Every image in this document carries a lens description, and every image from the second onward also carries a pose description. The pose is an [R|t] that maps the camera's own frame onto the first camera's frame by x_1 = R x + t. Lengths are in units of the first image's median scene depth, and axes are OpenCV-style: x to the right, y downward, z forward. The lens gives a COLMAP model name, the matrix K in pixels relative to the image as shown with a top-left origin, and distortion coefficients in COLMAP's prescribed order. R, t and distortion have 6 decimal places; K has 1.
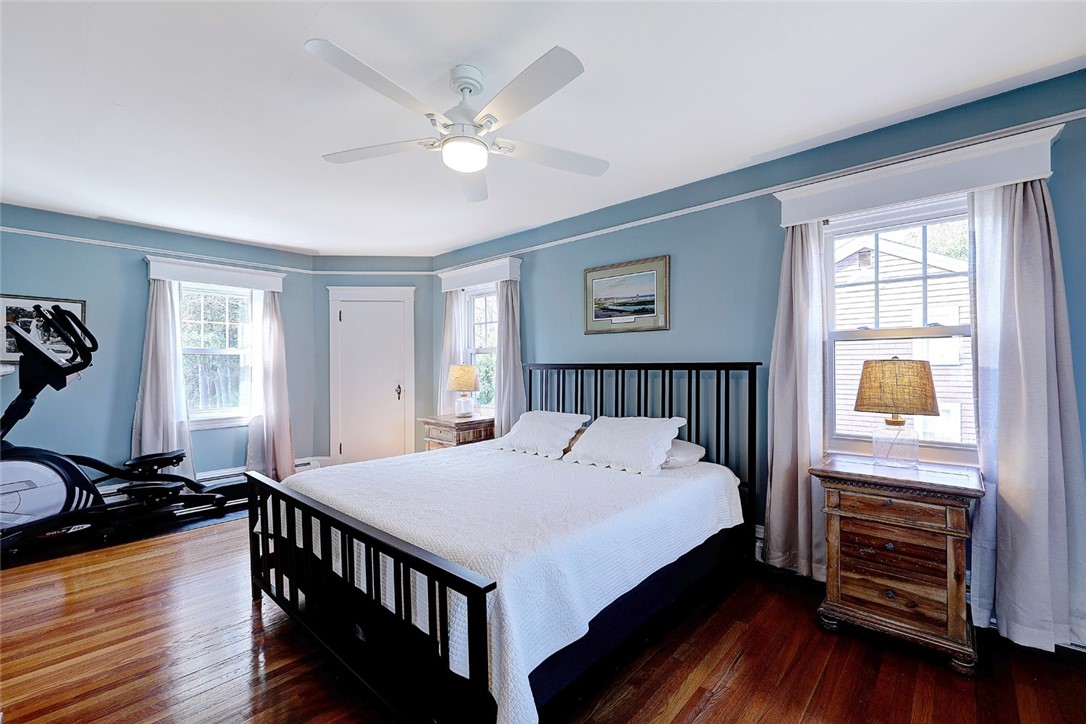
lens RADIAL K [[452.1, 0, 542.3], [0, 452.1, 368.1], [0, 0, 1]] dist [-0.002990, -0.000217]
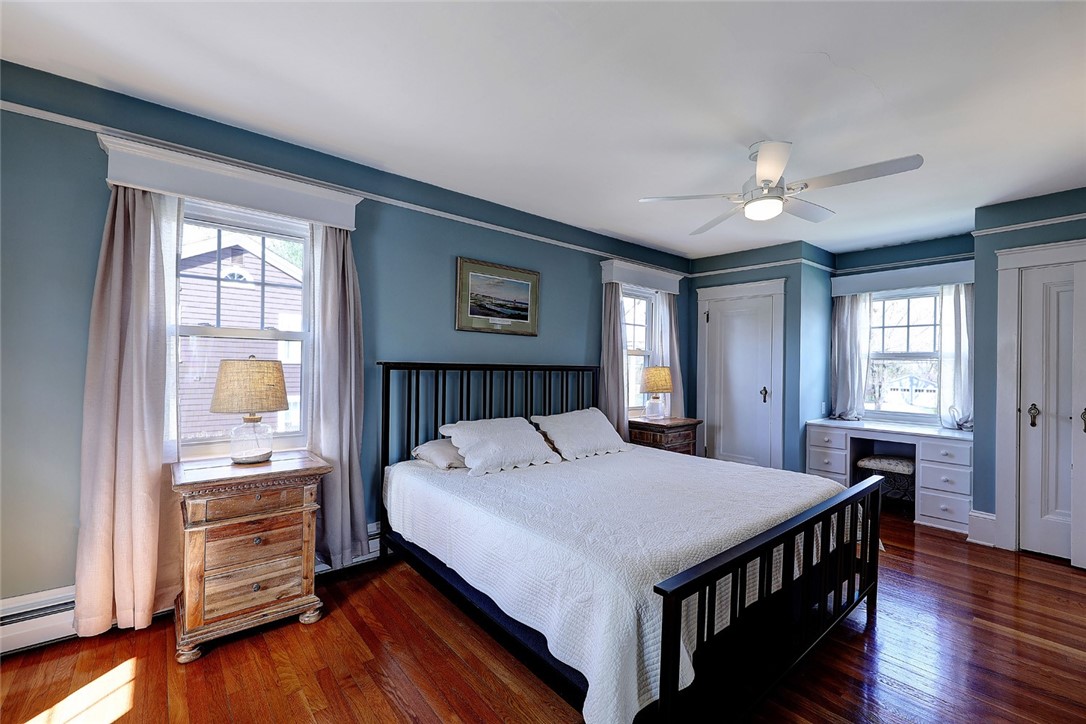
lens RADIAL K [[452.1, 0, 565.4], [0, 452.1, 363.5], [0, 0, 1]] dist [-0.002990, -0.000217]
pose [[0.120380, 0.012121, 0.992654, -0.764617], [-0.007580, 0.999908, -0.011290, -0.002536], [-0.992699, -0.006165, 0.120461, 0.701663]]
